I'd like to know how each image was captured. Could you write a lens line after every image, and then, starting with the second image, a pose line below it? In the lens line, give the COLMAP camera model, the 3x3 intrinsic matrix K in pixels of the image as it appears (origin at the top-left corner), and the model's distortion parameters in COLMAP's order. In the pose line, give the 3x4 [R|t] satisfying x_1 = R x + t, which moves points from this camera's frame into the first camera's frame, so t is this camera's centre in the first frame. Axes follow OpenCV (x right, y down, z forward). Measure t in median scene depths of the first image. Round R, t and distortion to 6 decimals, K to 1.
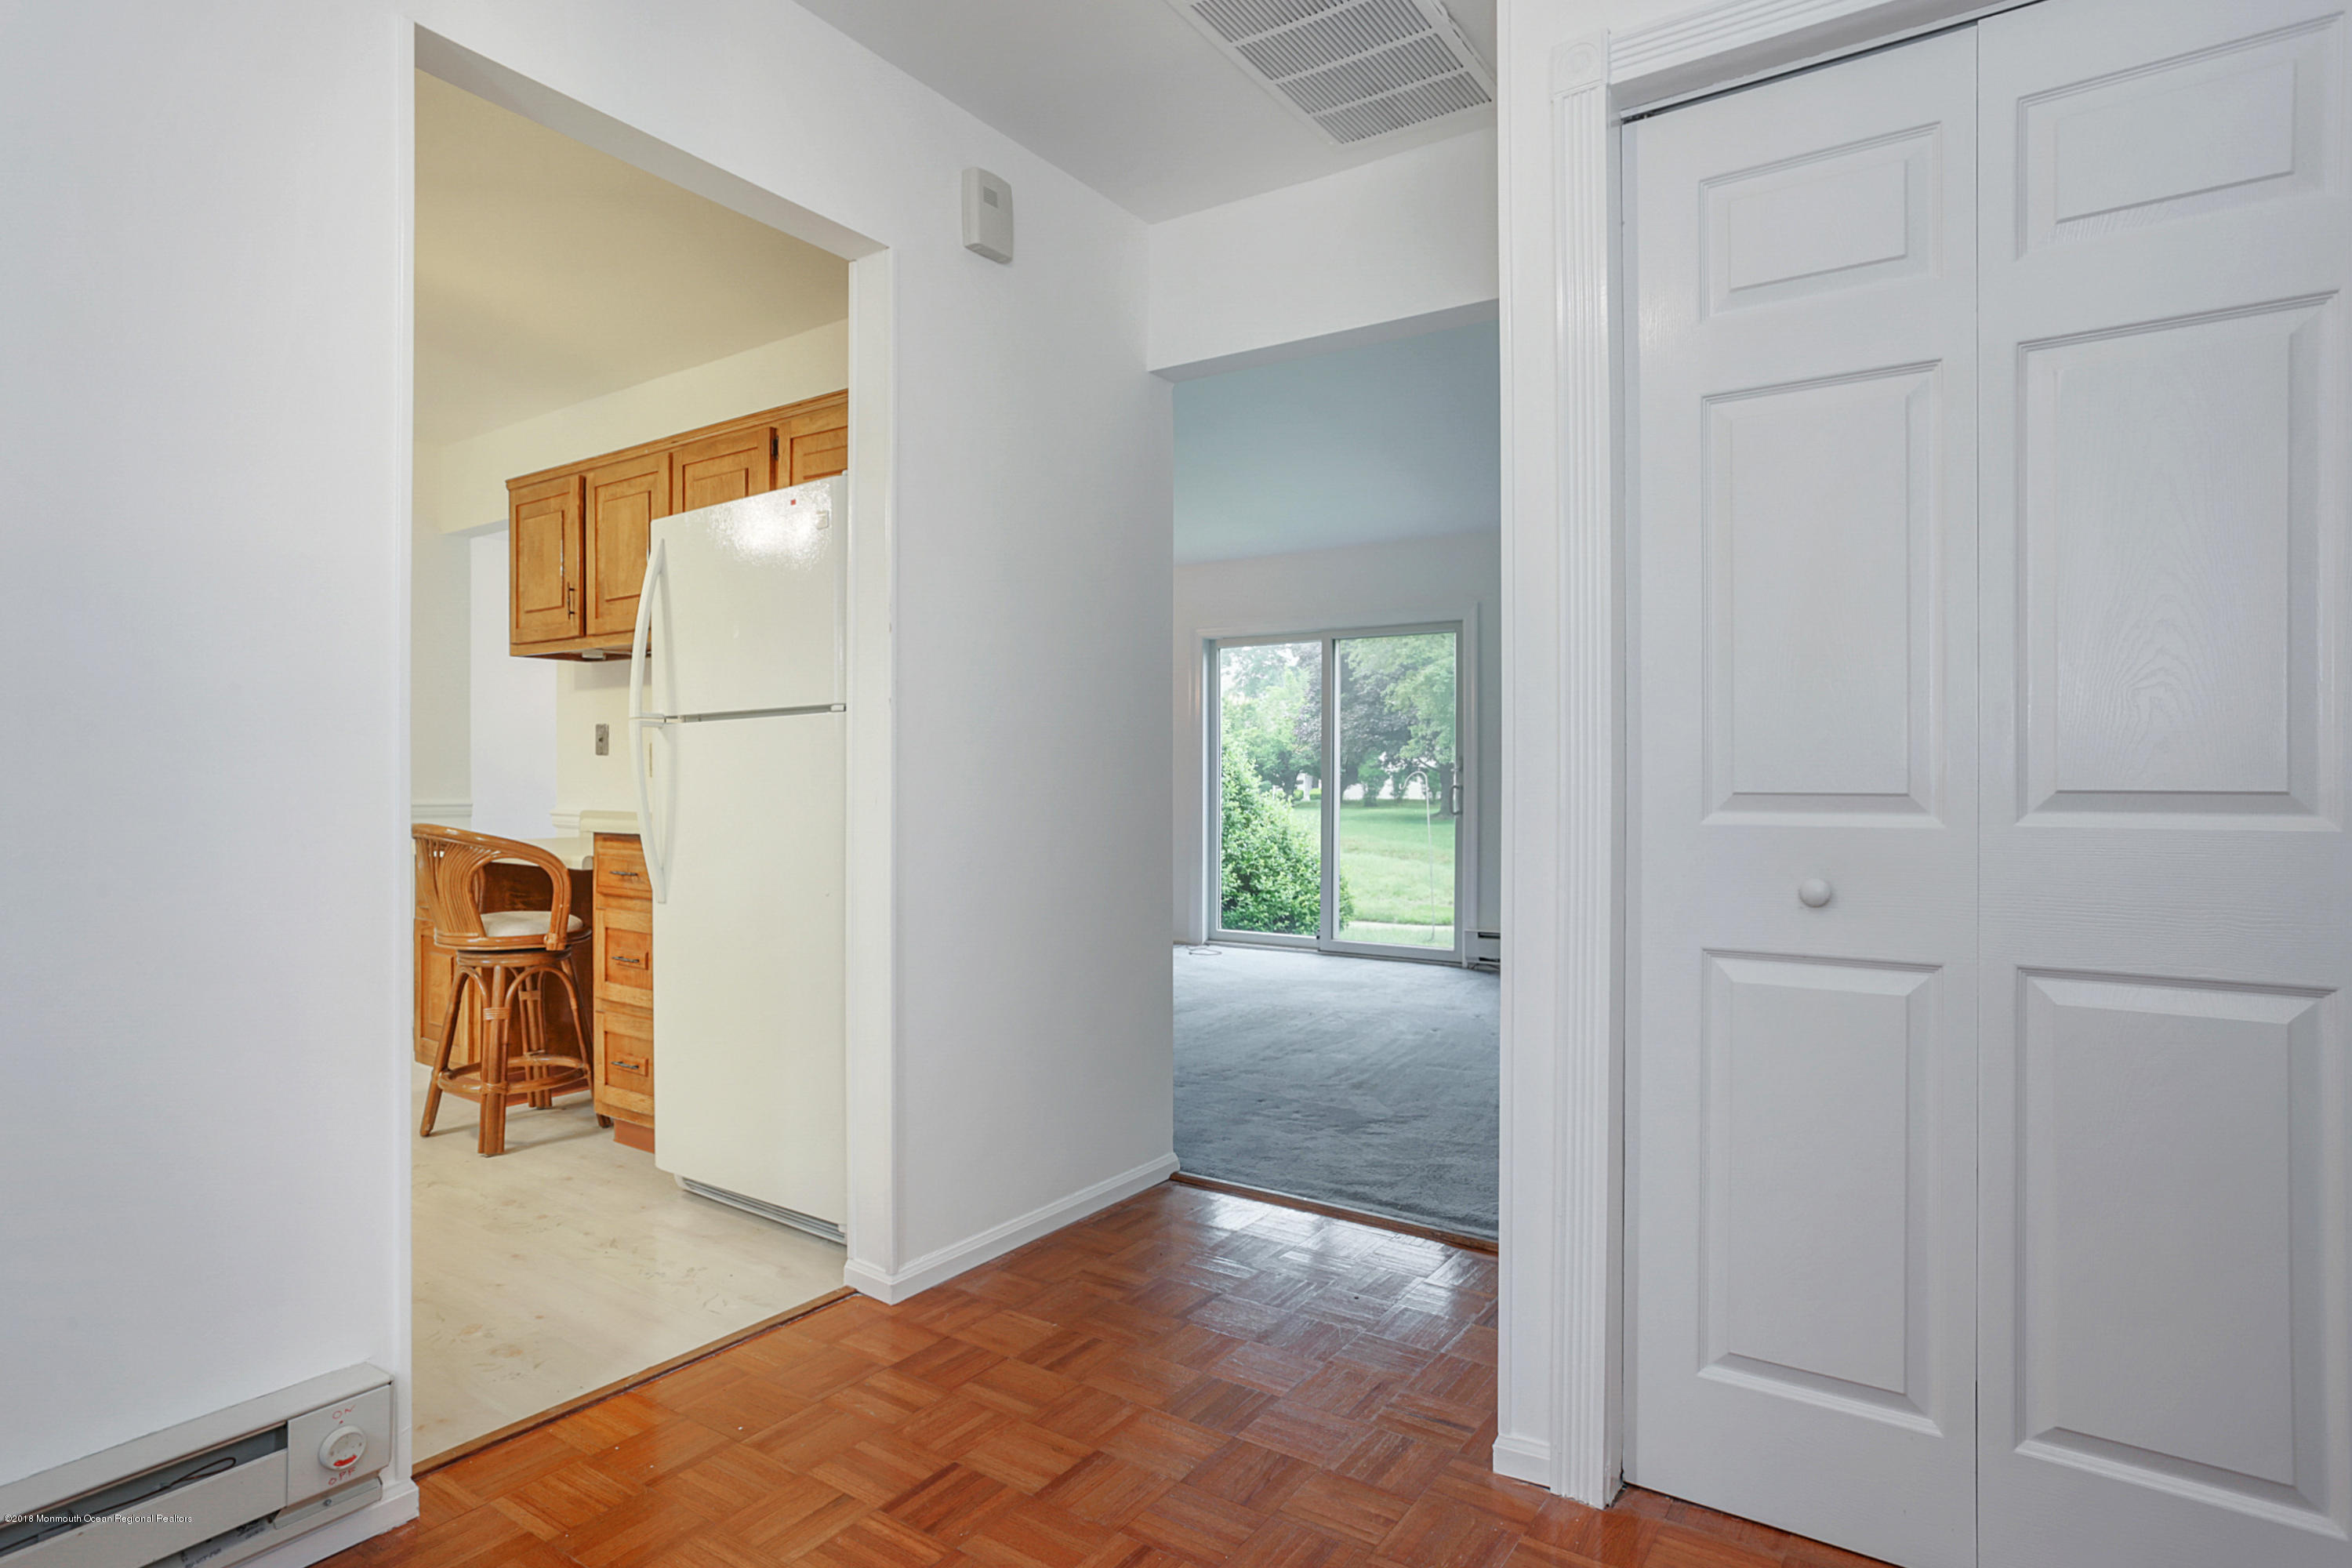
lens RADIAL K [[1253.7, 0, 1177.6], [0, 1253.7, 787.6], [0, 0, 1]] dist [-0.002889, 0.000377]
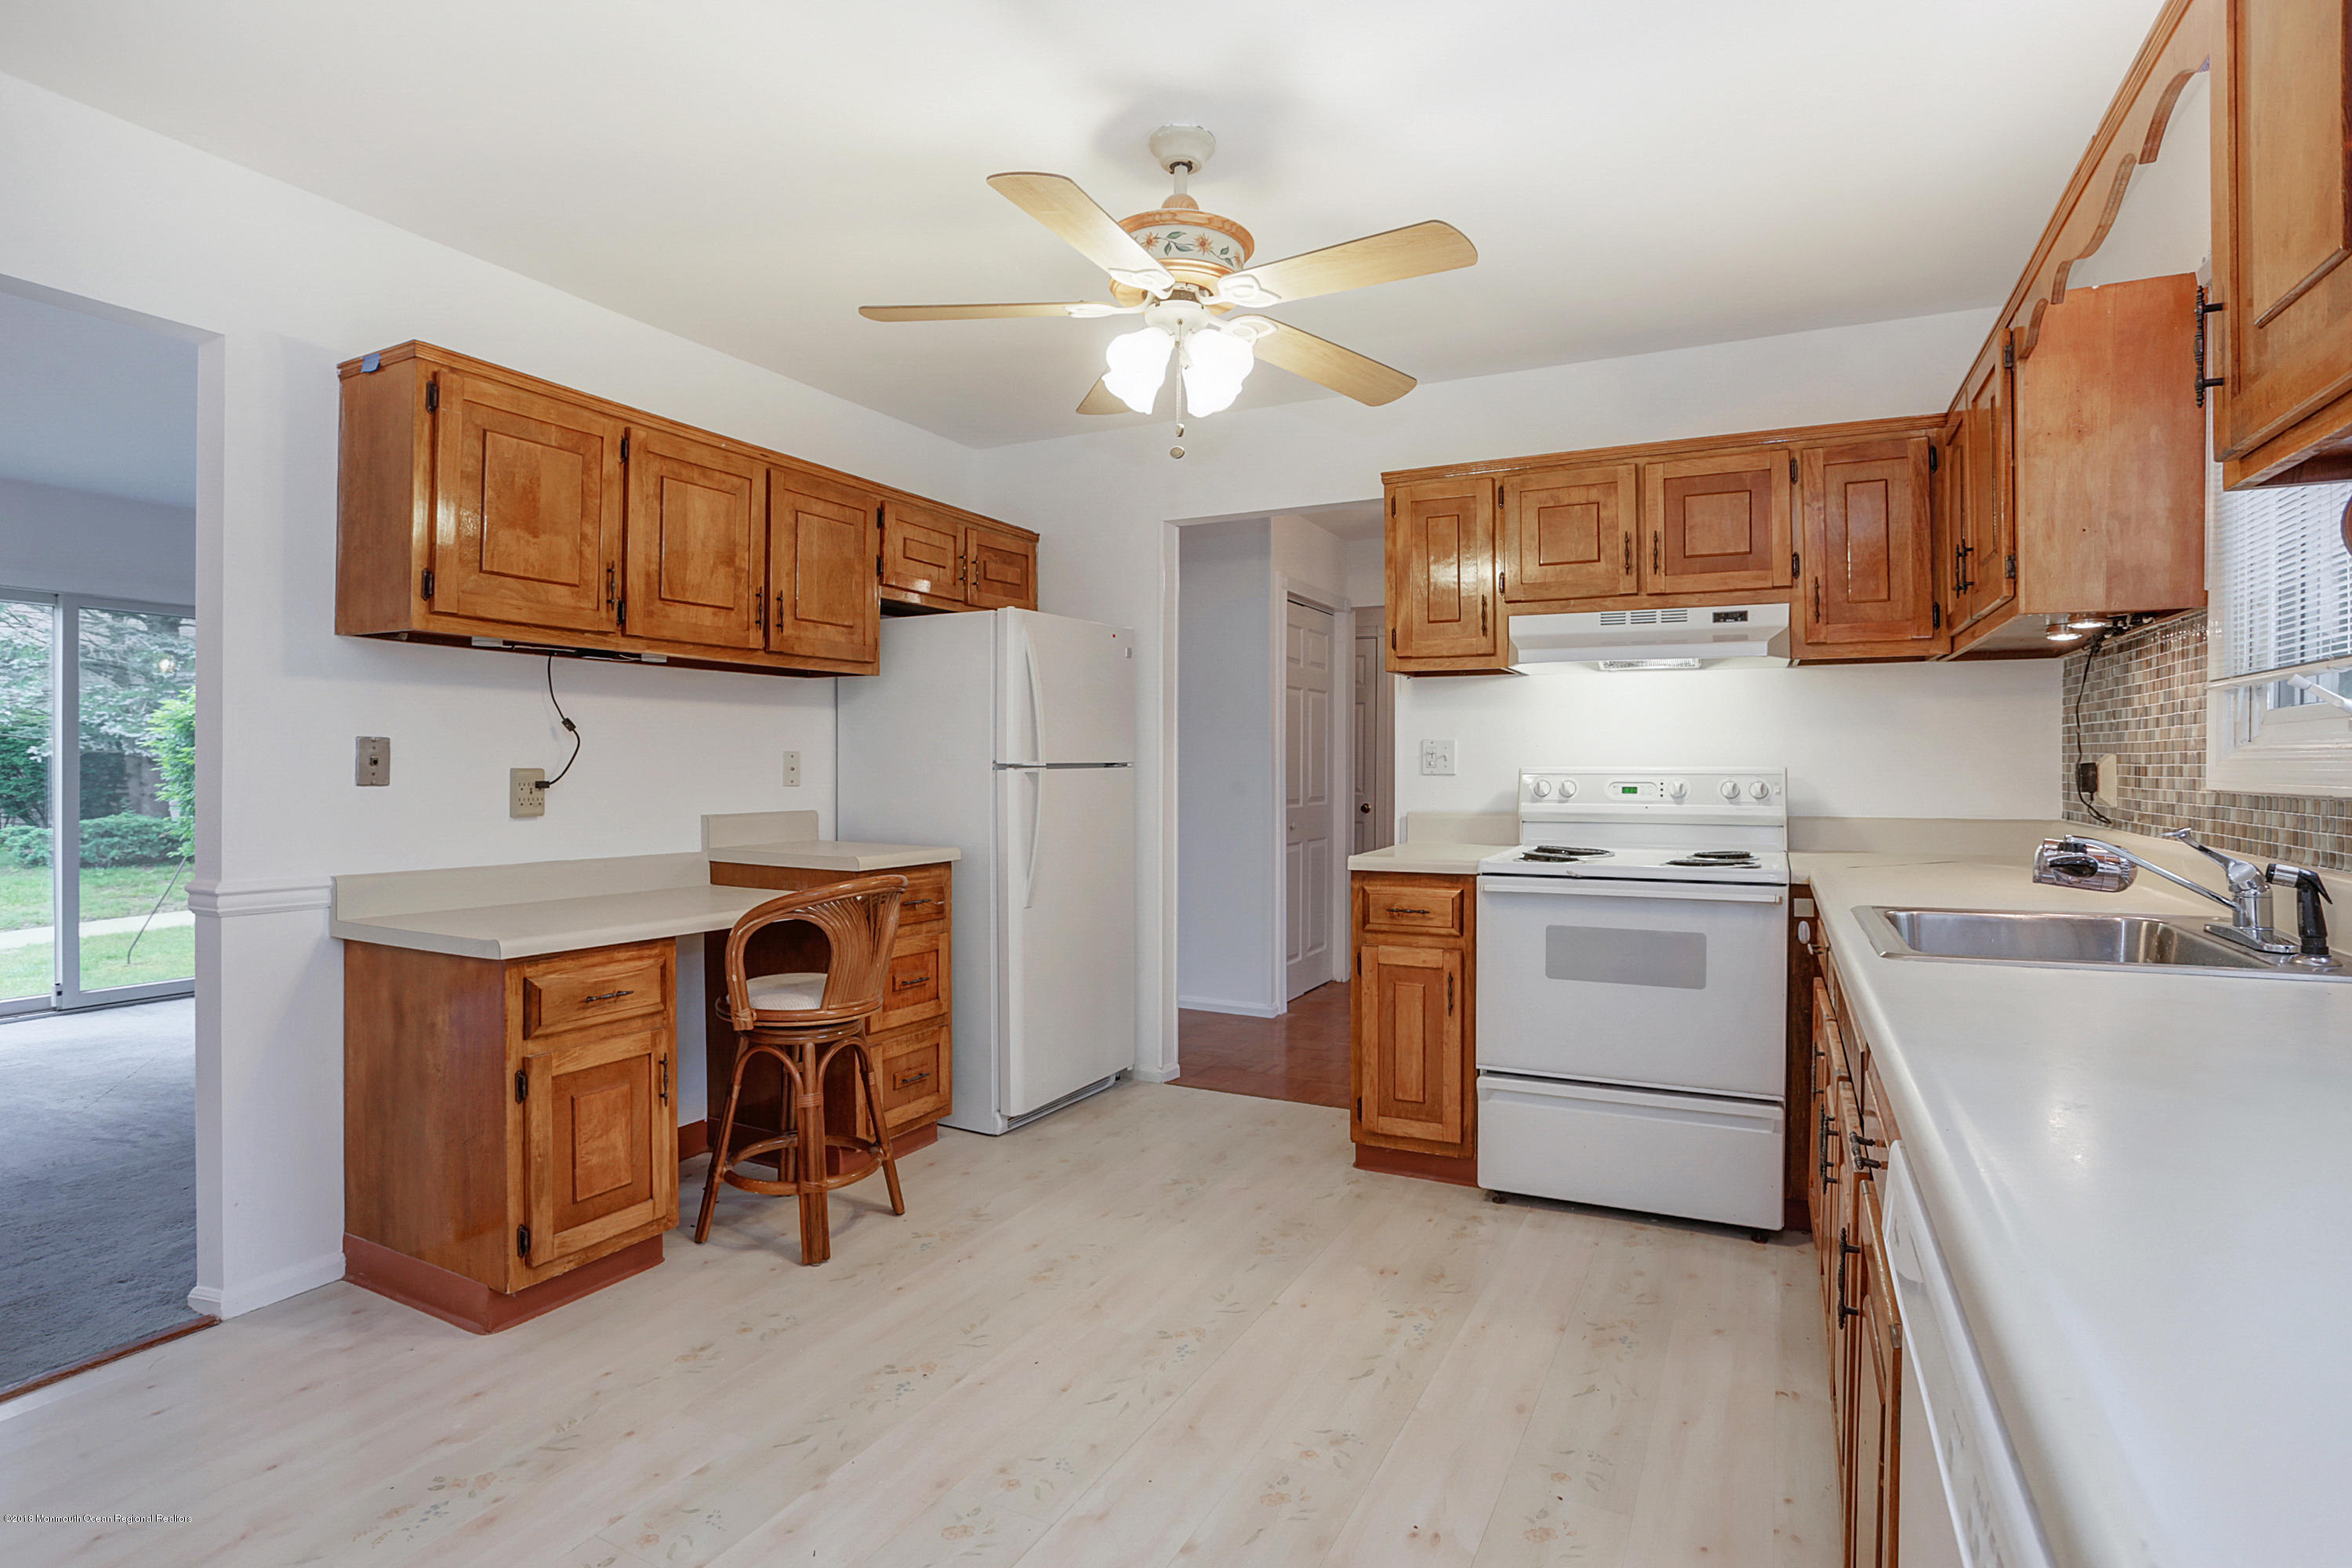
lens RADIAL K [[1168.8, 0, 1167.8], [0, 1168.8, 771.1], [0, 0, 1]] dist [-0.026048, 0.000777]
pose [[-0.135093, -0.007256, 0.990806, -1.904073], [-0.003180, 0.999971, 0.006889, -0.068013], [-0.990828, -0.002220, -0.135112, 1.192635]]
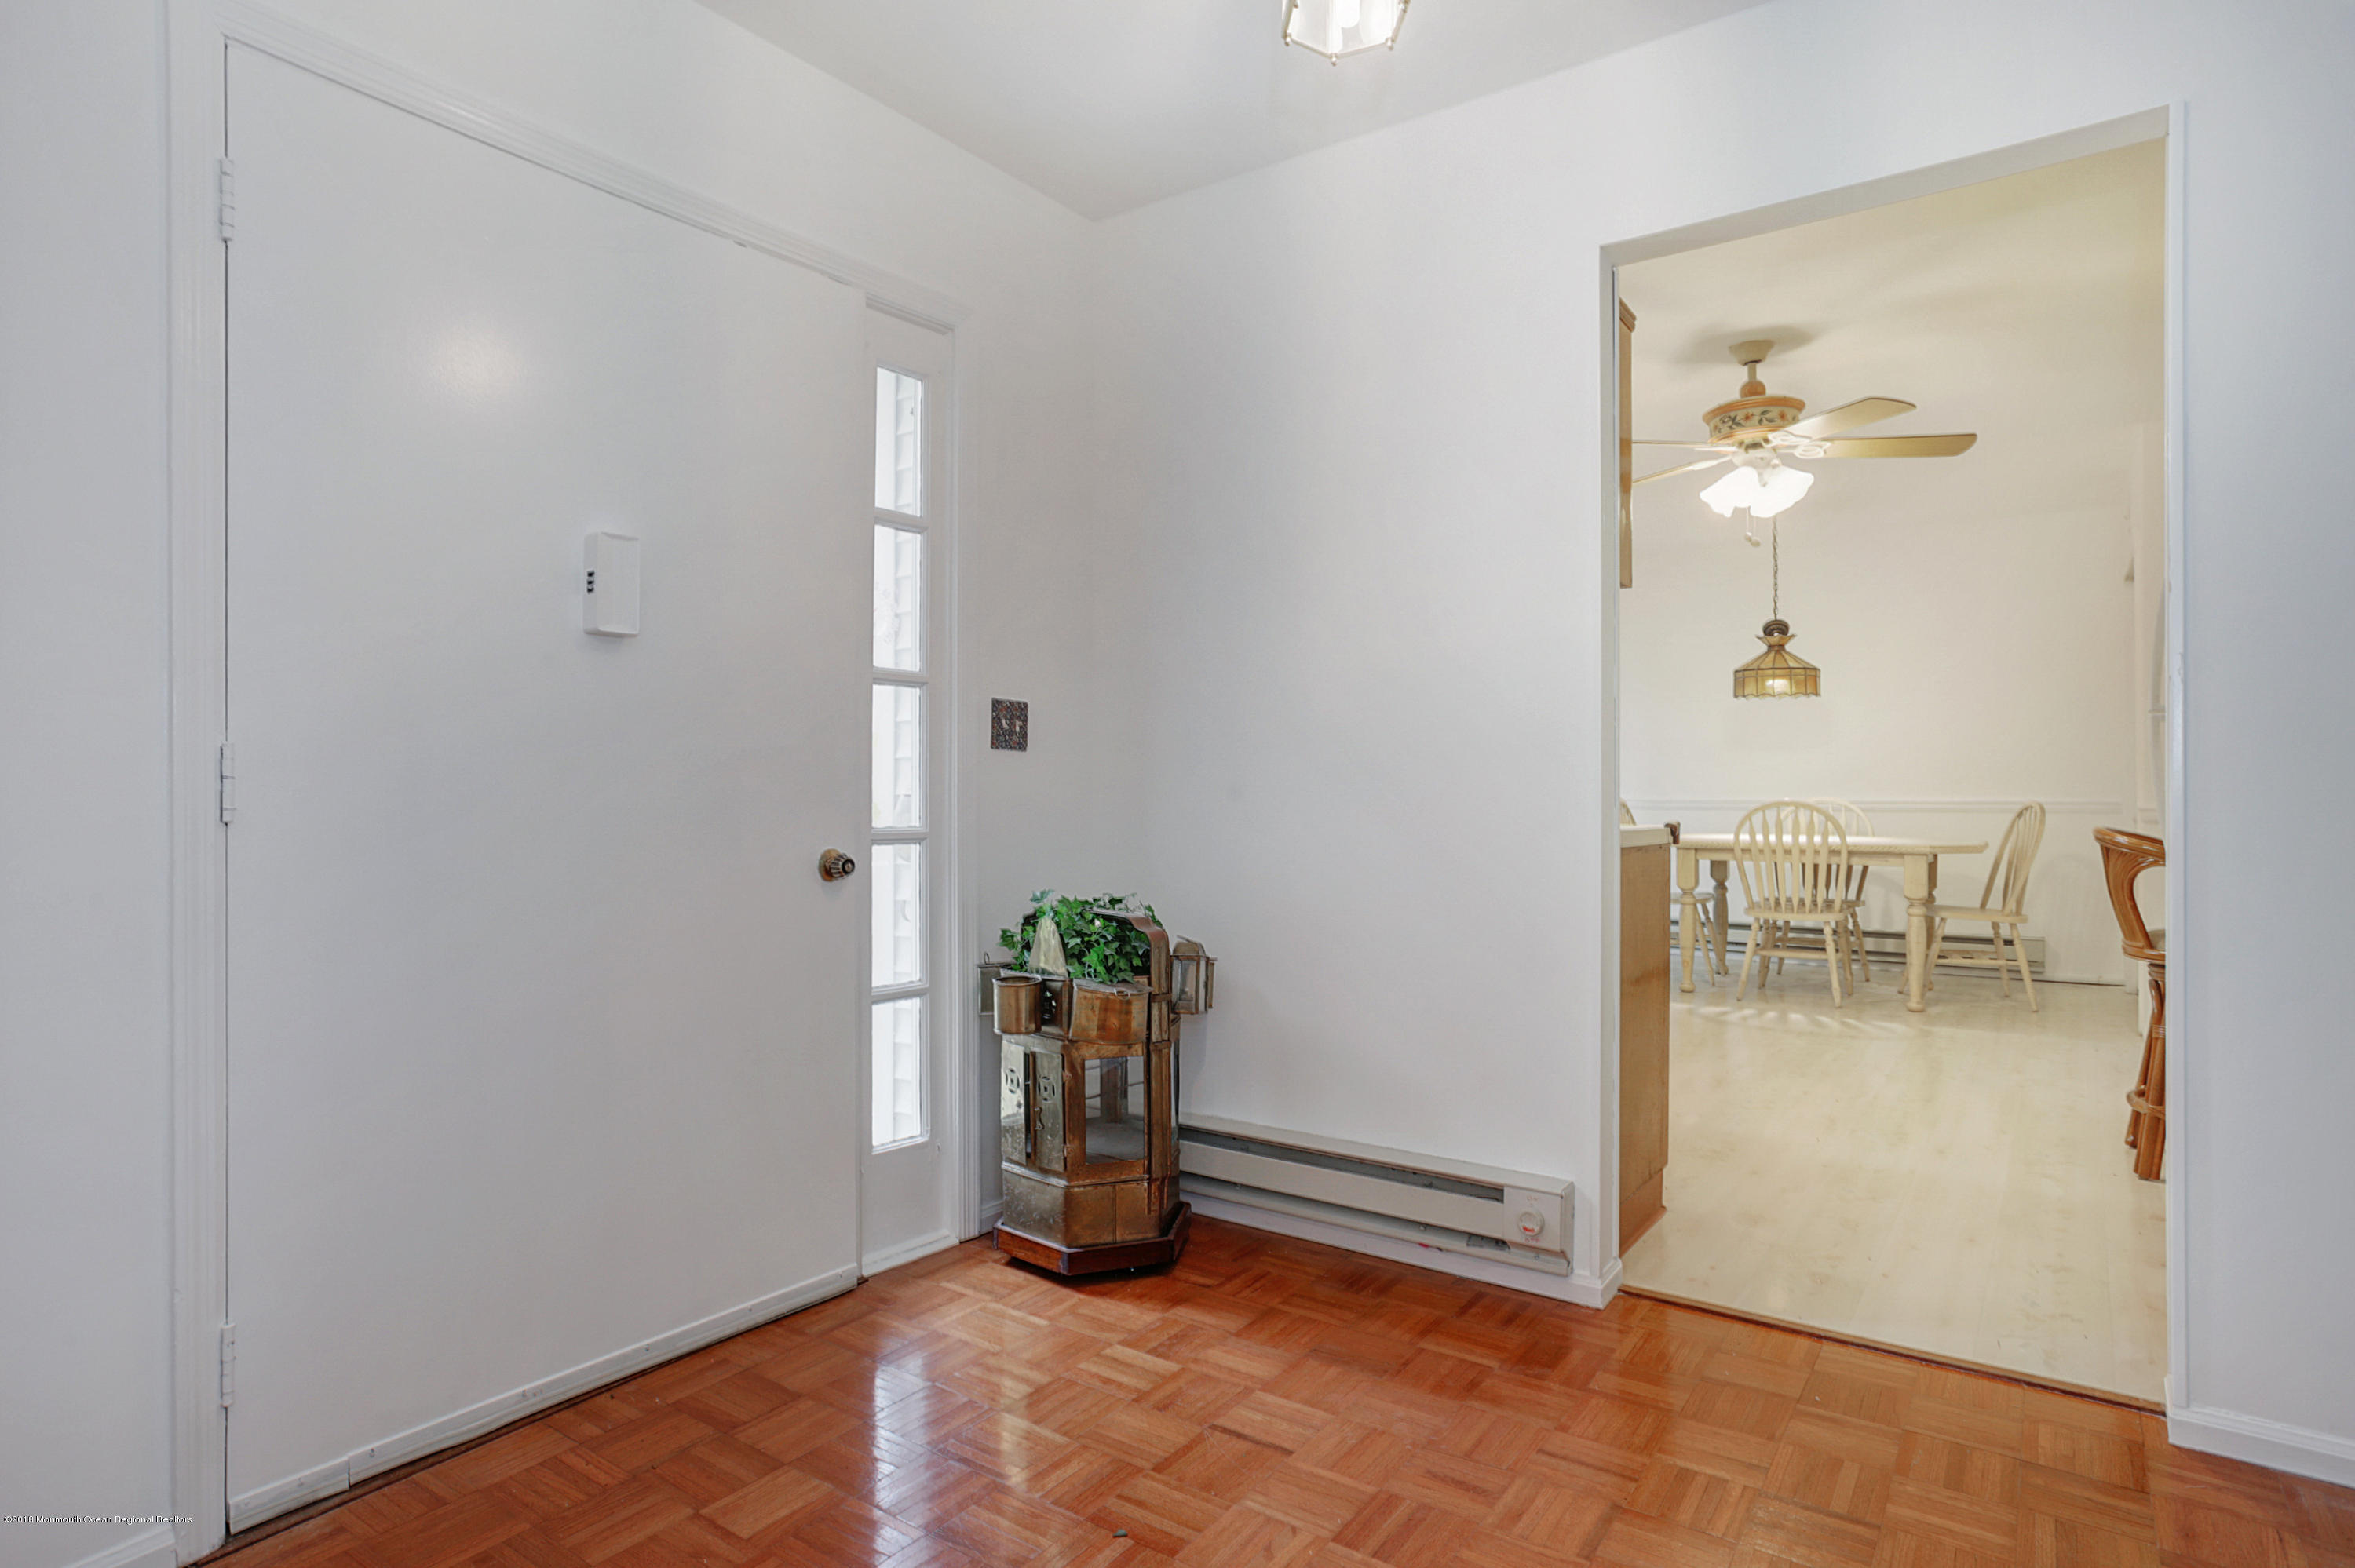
lens RADIAL K [[1255.2, 0, 1179.6], [0, 1255.2, 781.4], [0, 0, 1]] dist [-0.002889, 0.000377]
pose [[-0.007949, 0.002097, -0.999966, 0.562260], [0.008337, 0.999963, 0.002030, -0.024152], [0.999934, -0.008320, -0.007967, 0.347645]]
